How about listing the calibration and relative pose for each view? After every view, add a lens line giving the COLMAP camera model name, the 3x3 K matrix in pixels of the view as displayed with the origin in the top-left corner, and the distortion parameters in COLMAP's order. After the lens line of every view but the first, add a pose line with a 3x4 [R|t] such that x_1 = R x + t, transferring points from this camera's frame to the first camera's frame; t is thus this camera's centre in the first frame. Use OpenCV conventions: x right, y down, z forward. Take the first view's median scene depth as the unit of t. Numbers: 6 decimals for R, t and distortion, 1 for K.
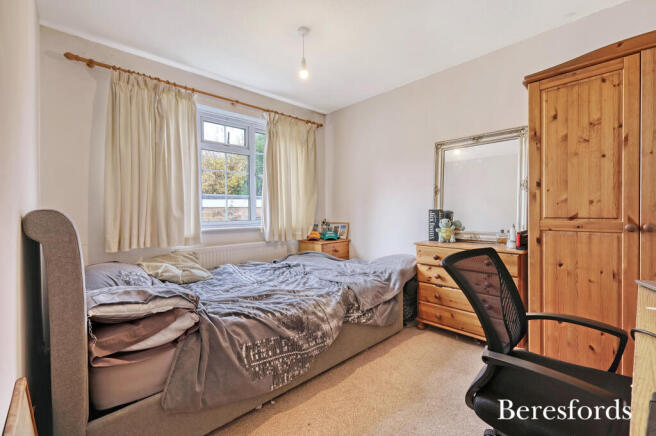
lens RADIAL K [[285.2, 0, 332.2], [0, 285.2, 216.5], [0, 0, 1]] dist [-0.000446, -0.000315]
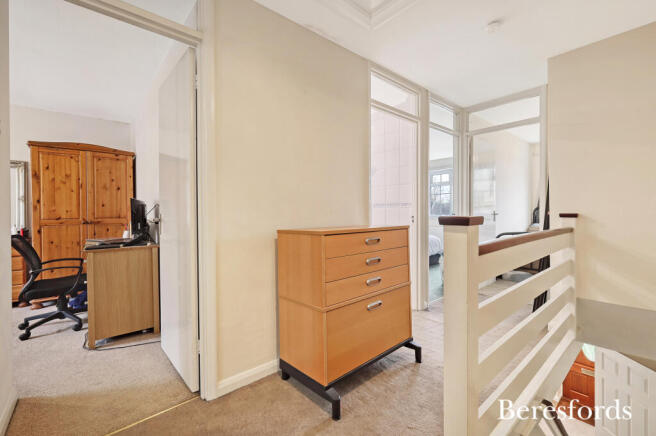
lens RADIAL K [[285.2, 0, 332.2], [0, 285.2, 215.3], [0, 0, 1]] dist [-0.000446, -0.000315]
pose [[0.050419, -0.004482, 0.998718, -1.096271], [0.019229, 0.999809, 0.003516, 0.009560], [-0.998543, 0.019027, 0.050495, -1.066547]]
